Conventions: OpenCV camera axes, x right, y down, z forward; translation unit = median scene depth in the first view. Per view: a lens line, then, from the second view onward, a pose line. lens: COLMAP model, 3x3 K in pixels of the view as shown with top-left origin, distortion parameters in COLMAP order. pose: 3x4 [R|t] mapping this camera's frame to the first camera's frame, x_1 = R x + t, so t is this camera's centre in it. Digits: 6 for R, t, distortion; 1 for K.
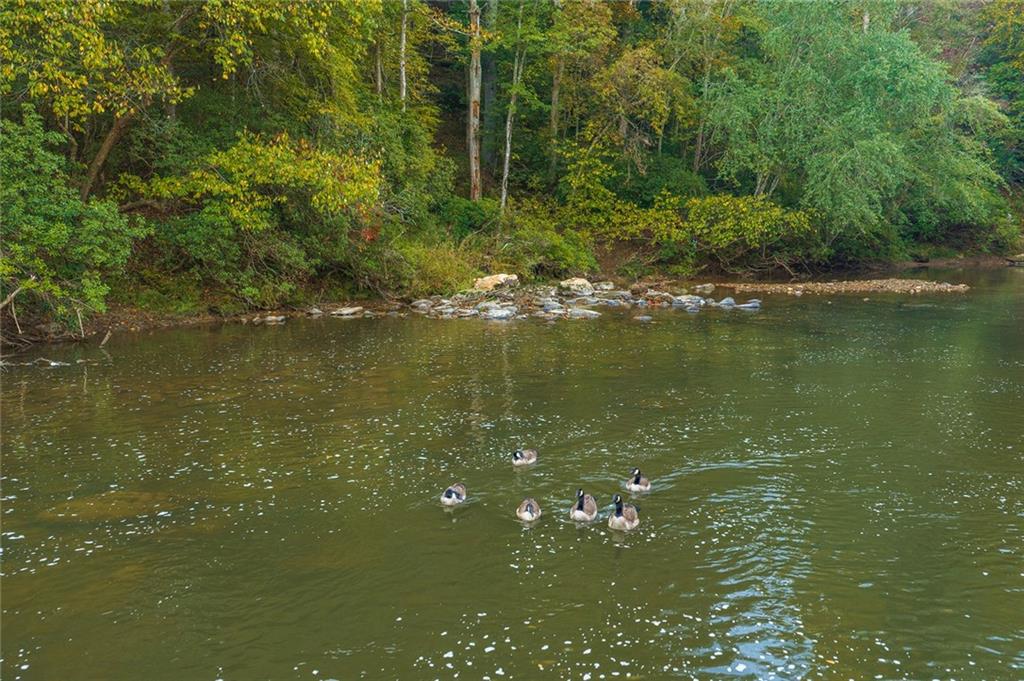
lens RADIAL K [[841.9, 0, 514.3], [0, 841.9, 347.8], [0, 0, 1]] dist [0.011859, -0.022795]
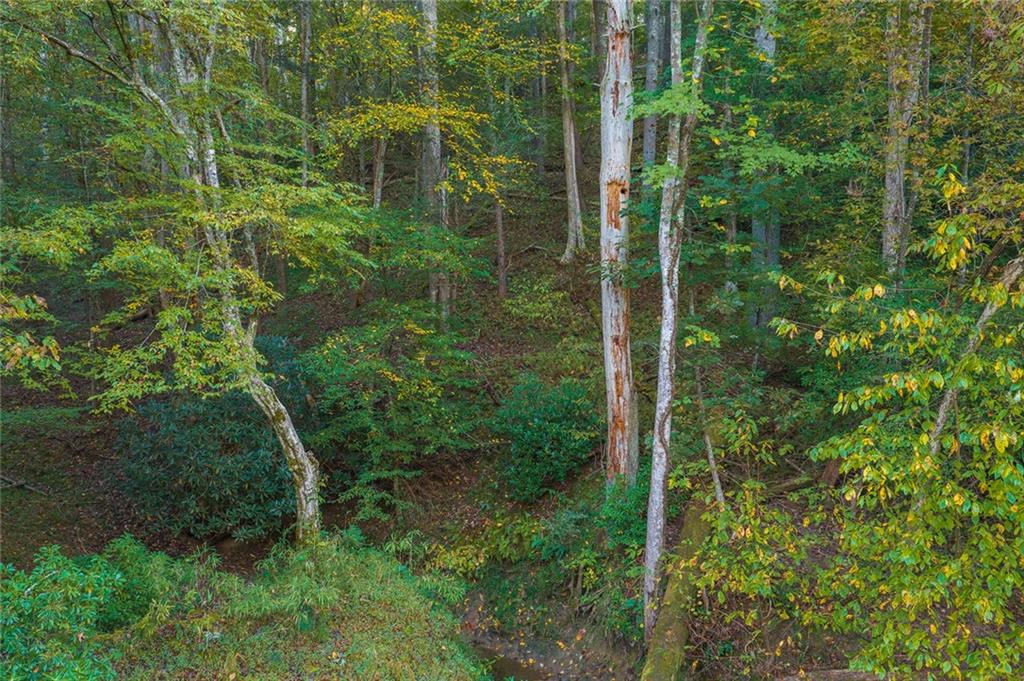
lens RADIAL K [[841.9, 0, 511.9], [0, 841.9, 345.3], [0, 0, 1]] dist [0.011859, -0.022795]
pose [[0.876493, -0.011491, -0.481278, 0.099128], [-0.074242, 0.984530, -0.158713, -0.200172], [0.475656, 0.174842, 0.862080, 0.828106]]
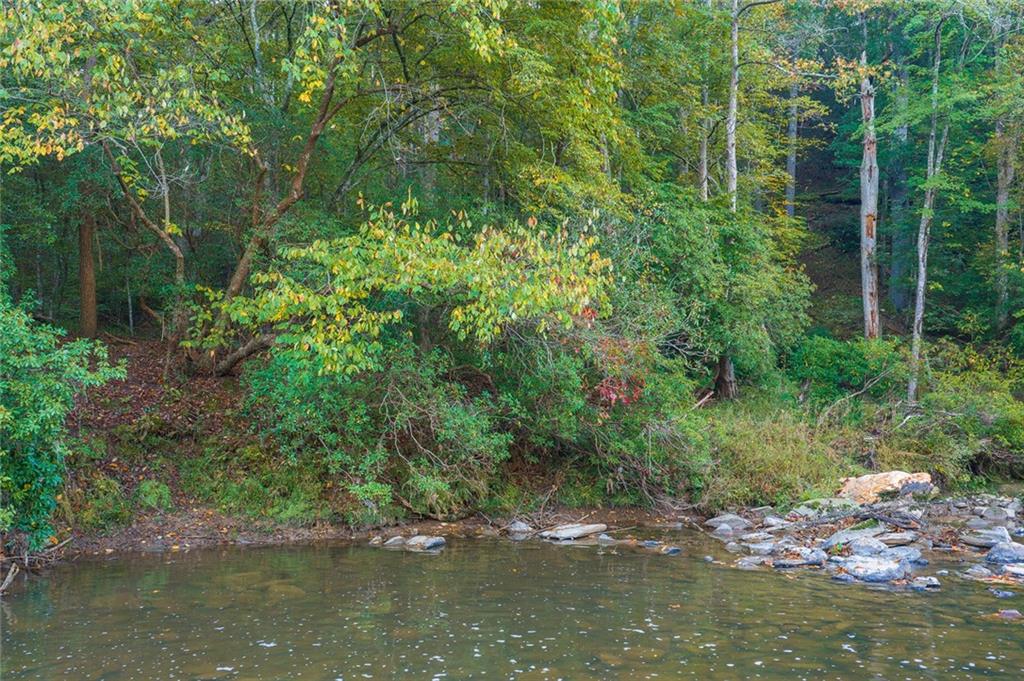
lens RADIAL K [[841.9, 0, 515.1], [0, 841.9, 348.2], [0, 0, 1]] dist [0.011859, -0.022795]
pose [[0.886196, -0.026002, -0.462581, 0.016080], [-0.071512, 0.978783, -0.192018, -0.036753], [0.457759, 0.203245, 0.865533, 0.344605]]
